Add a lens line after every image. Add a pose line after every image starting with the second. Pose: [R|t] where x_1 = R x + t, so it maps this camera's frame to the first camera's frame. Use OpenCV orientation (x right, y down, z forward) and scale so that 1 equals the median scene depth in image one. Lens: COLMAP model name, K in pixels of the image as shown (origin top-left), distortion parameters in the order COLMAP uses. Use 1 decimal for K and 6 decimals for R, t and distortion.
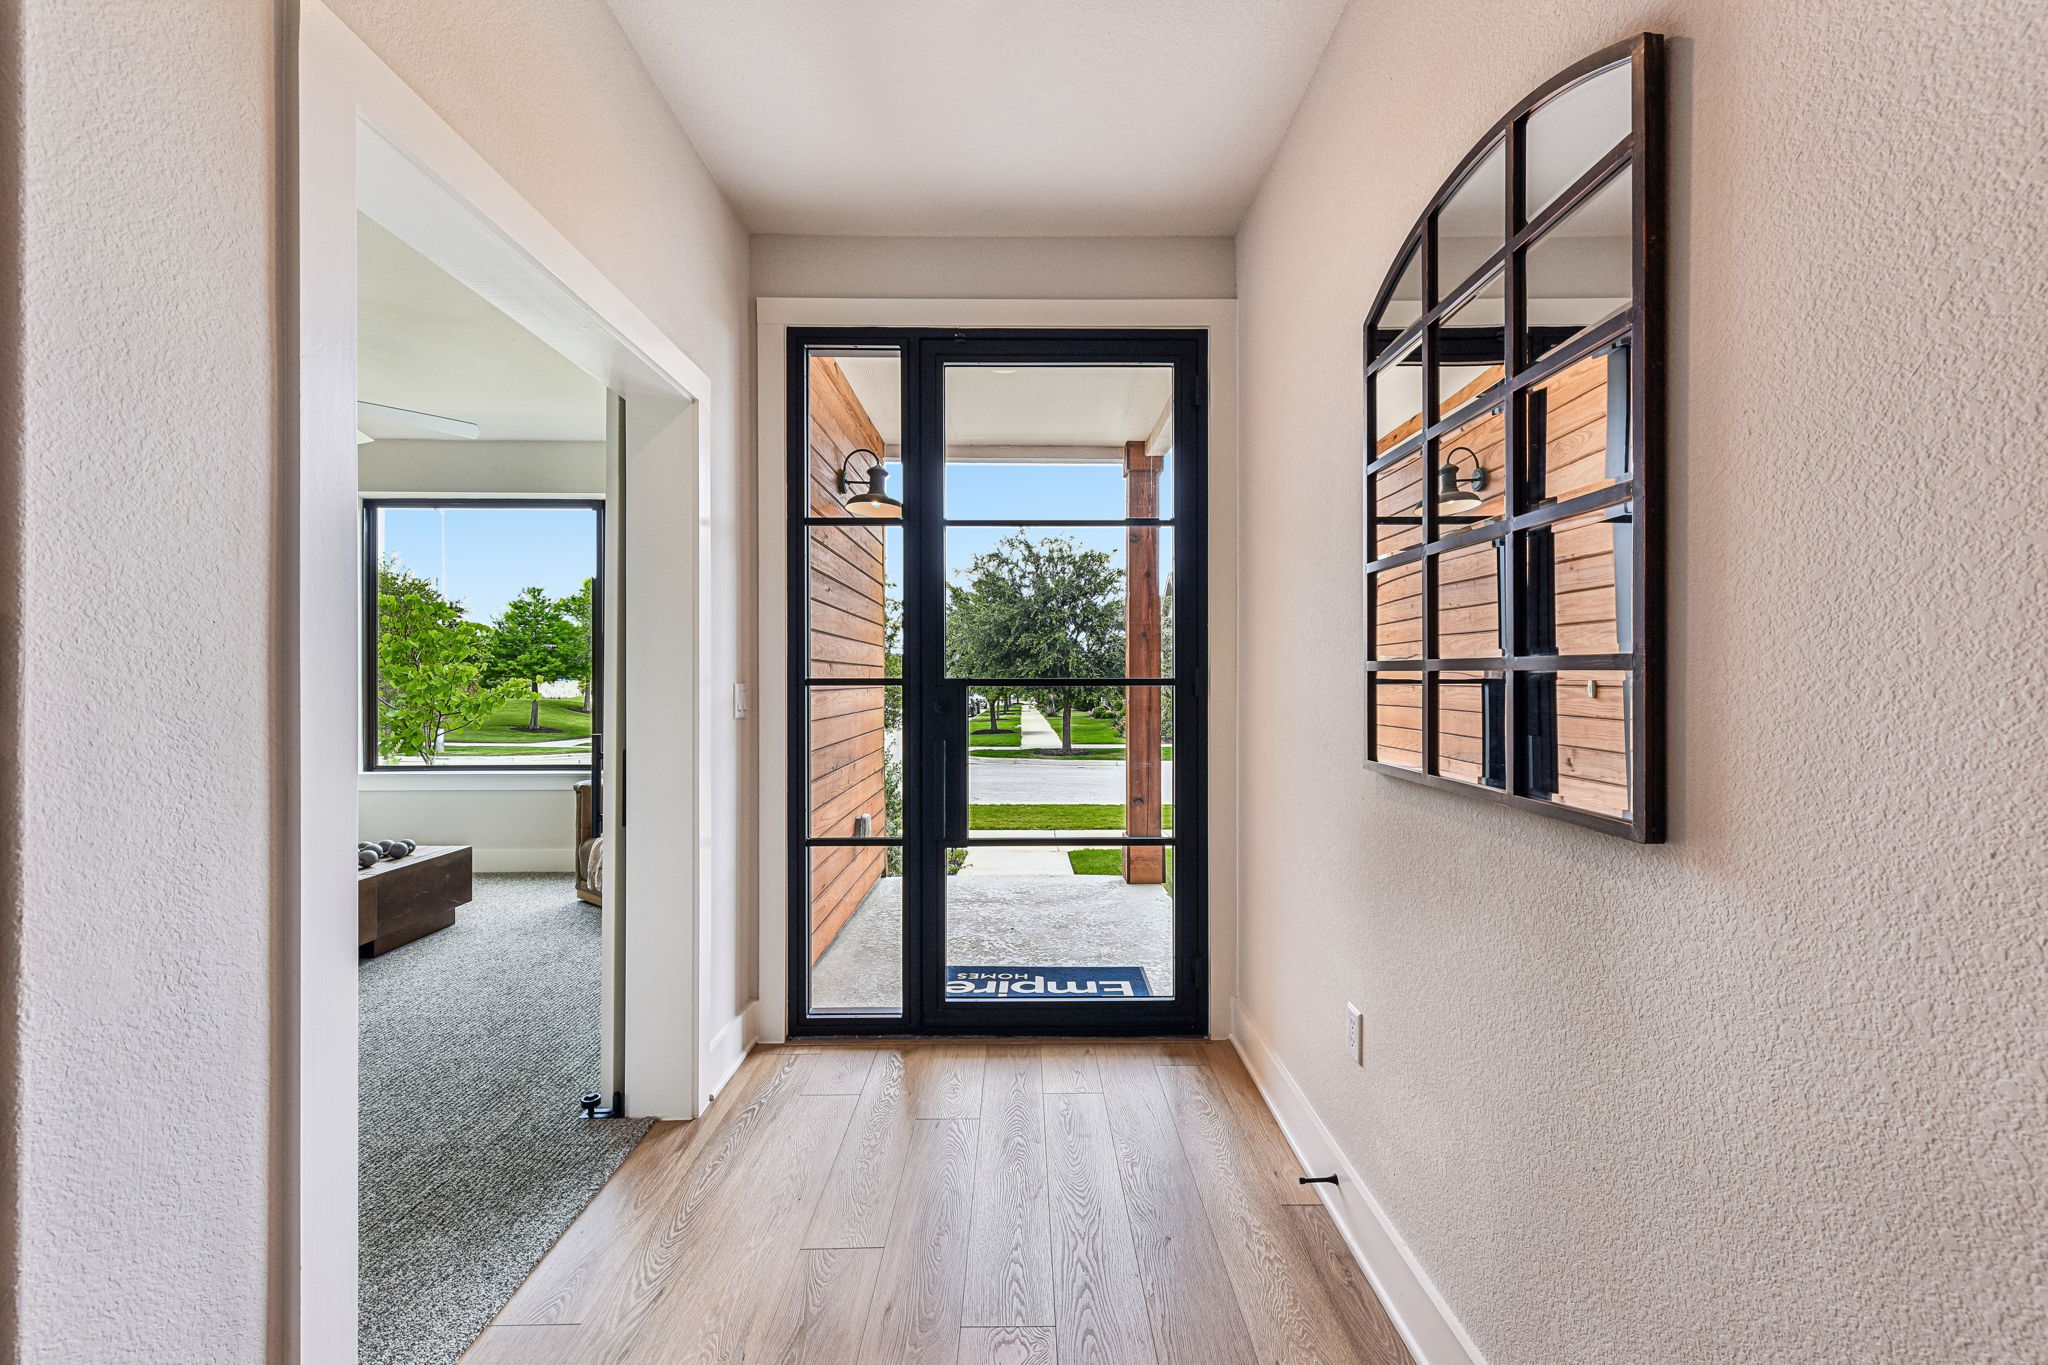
lens RADIAL K [[810.2, 0, 1022.5], [0, 810.2, 691.9], [0, 0, 1]] dist [0.006117, 0.000025]
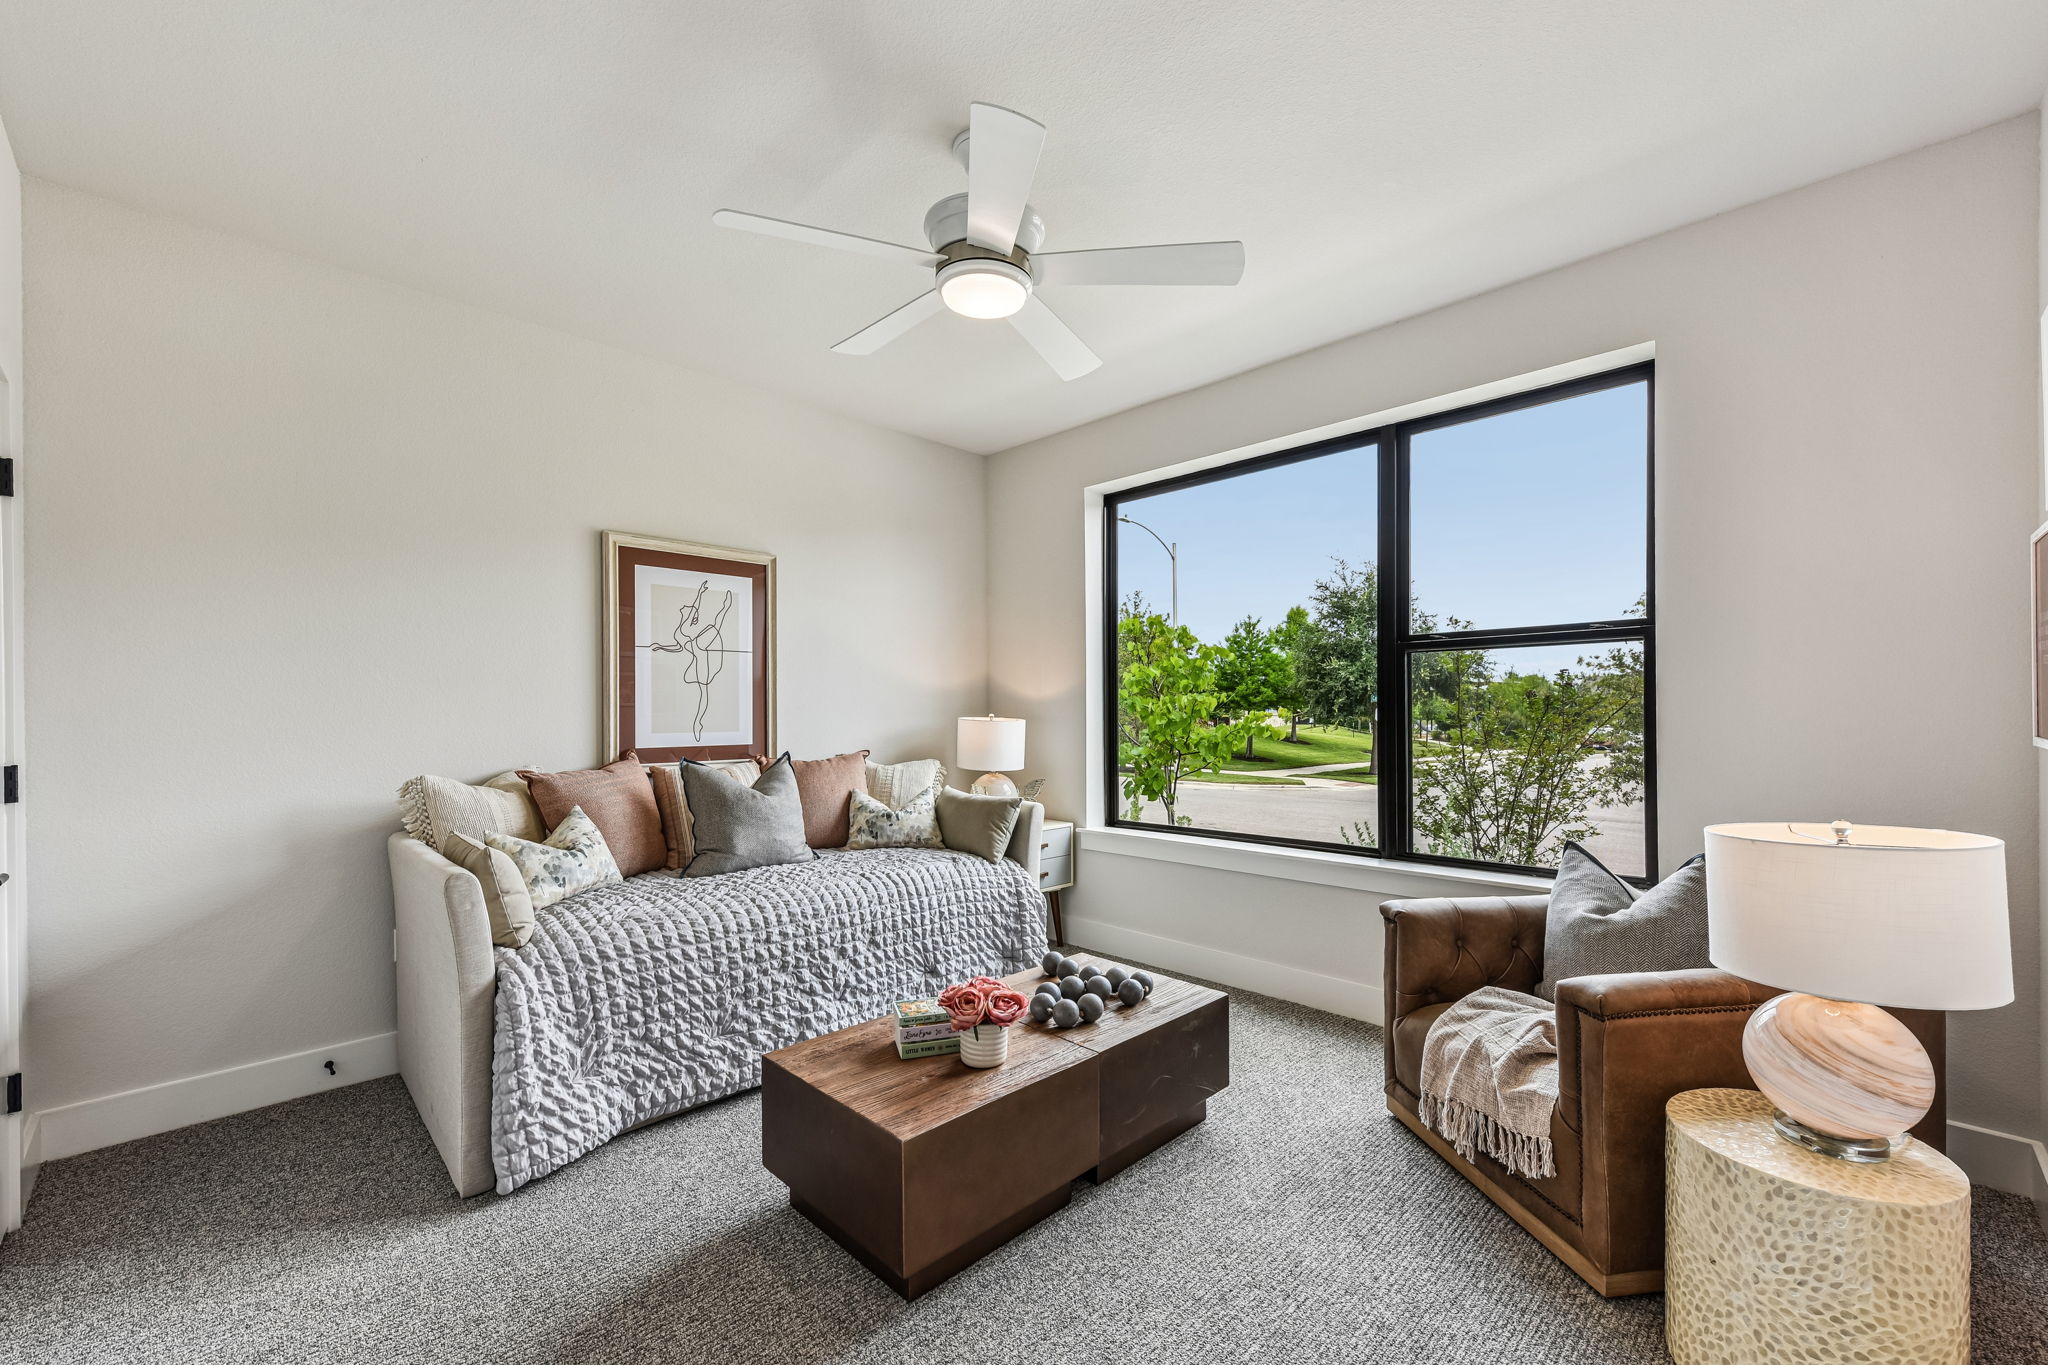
lens RADIAL K [[810.2, 0, 1025.7], [0, 810.2, 703.7], [0, 0, 1]] dist [0.006117, 0.000025]
pose [[0.694308, -0.007661, -0.719637, -0.207441], [-0.007461, 0.999813, -0.017842, -0.008657], [0.719639, 0.017757, 0.694121, 0.280337]]
